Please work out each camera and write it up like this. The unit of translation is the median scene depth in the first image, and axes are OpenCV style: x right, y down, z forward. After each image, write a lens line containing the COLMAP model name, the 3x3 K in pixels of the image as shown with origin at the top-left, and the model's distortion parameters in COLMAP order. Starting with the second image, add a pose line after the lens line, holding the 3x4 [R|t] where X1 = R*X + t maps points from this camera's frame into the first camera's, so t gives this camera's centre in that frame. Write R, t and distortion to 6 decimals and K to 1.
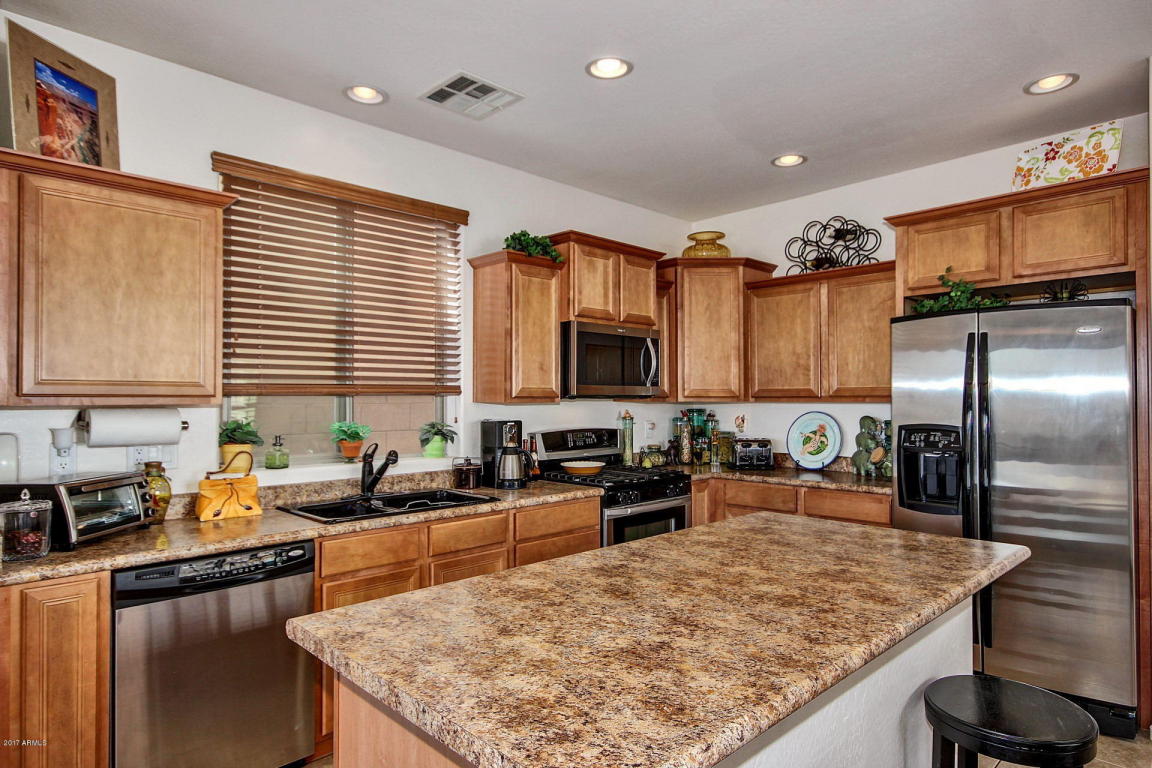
lens RADIAL K [[668.1, 0, 570.0], [0, 668.1, 392.8], [0, 0, 1]] dist [0.005641, 0.001076]
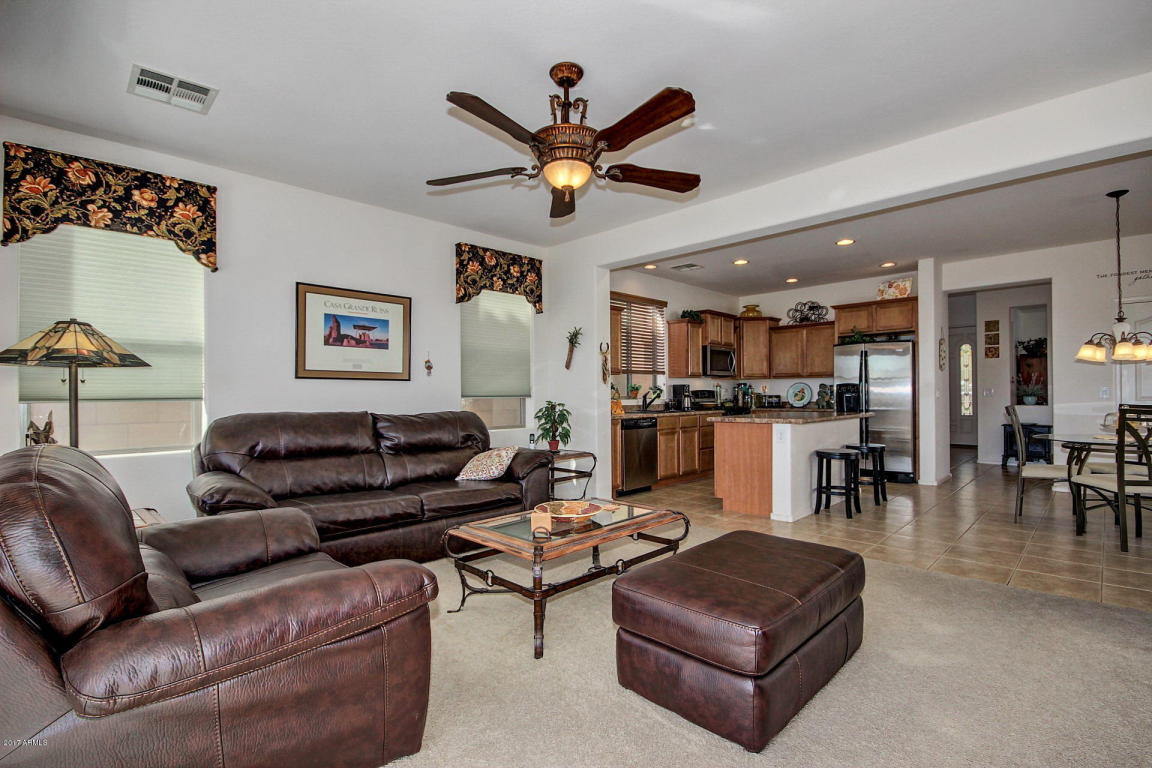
lens RADIAL K [[529.0, 0, 582.5], [0, 529.0, 387.5], [0, 0, 1]] dist [-0.007451, -0.001487]
pose [[0.999542, -0.004080, 0.029977, -0.505478], [0.004052, 0.999991, 0.000991, 0.045689], [-0.029981, -0.000869, 0.999550, -0.930146]]
